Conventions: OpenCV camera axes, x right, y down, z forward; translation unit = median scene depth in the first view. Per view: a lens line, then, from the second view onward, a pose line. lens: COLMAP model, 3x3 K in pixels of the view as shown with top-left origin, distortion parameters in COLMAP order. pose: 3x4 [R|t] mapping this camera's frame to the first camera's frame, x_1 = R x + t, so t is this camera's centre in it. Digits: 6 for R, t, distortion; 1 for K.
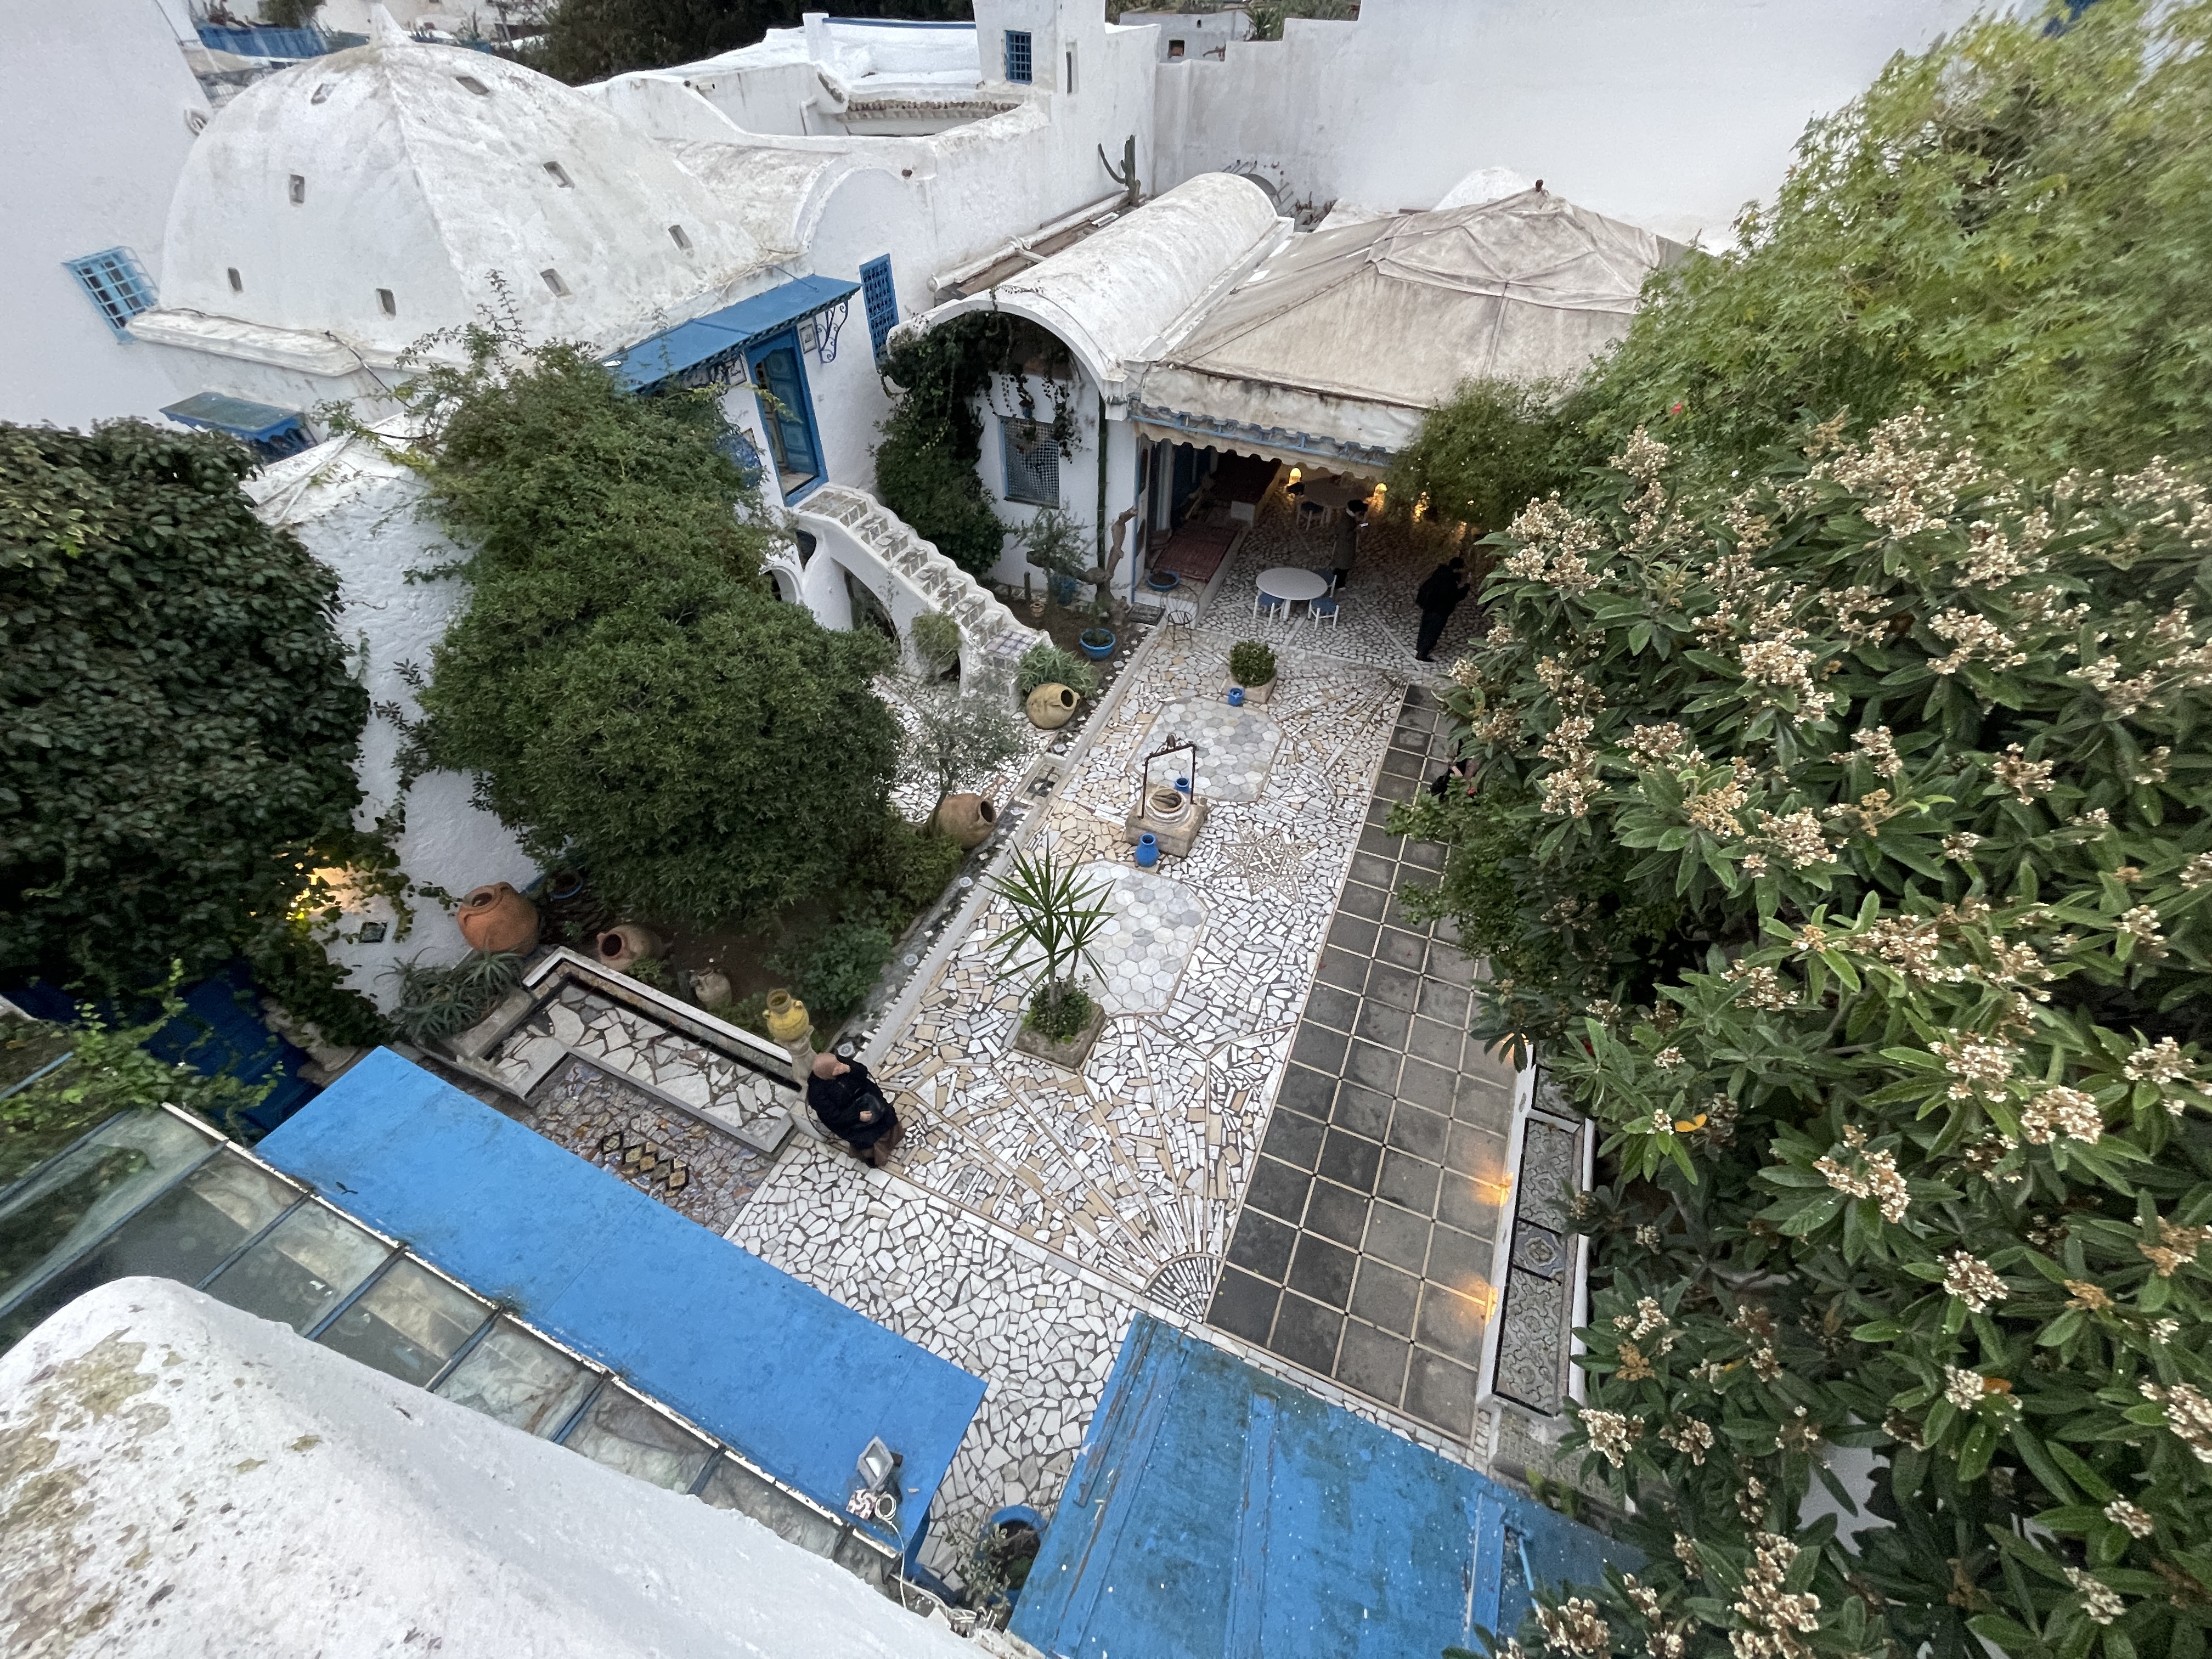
lens RADIAL K [[888.4, 0, 1098.8], [0, 888.4, 823.7], [0, 0, 1]] dist [-0.000080, -0.000073]
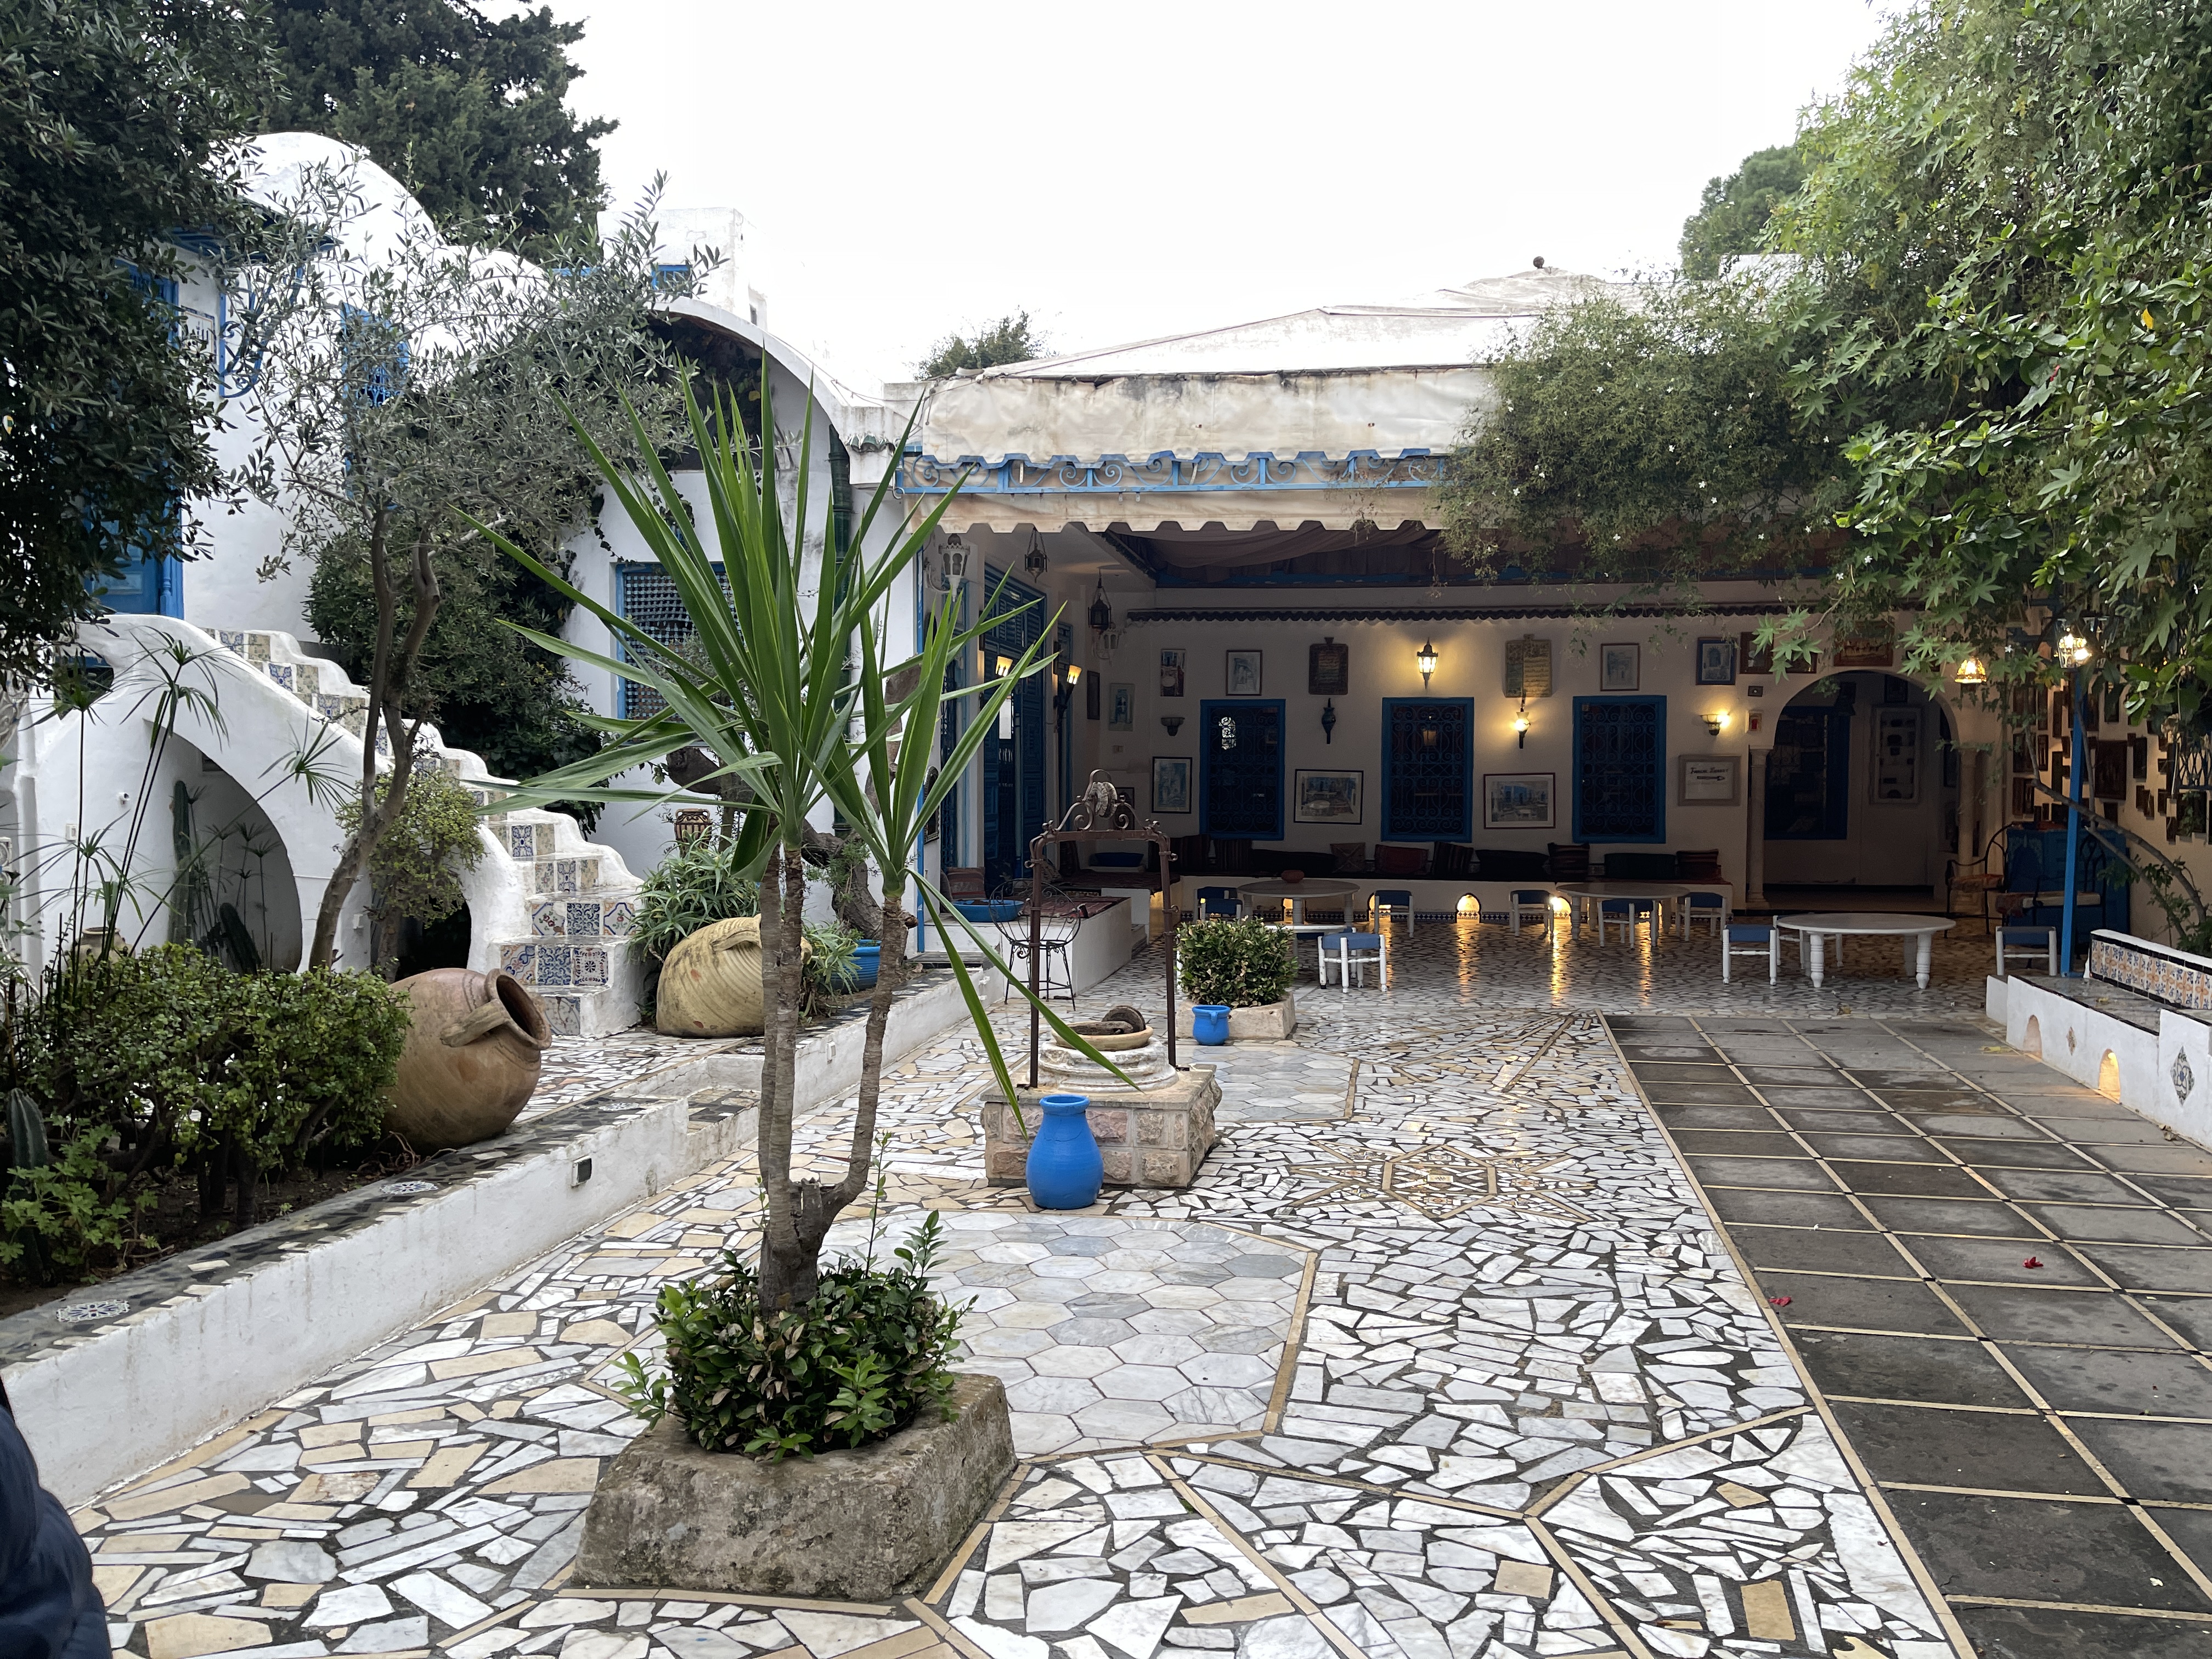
lens RADIAL K [[1657.4, 0, 1115.9], [0, 1657.4, 831.9], [0, 0, 1]] dist [0.023996, -0.005236]
pose [[0.978076, -0.012055, 0.207897, -0.047955], [0.150955, 0.728753, -0.667930, 0.356864], [-0.143454, 0.684670, 0.714596, 0.560303]]
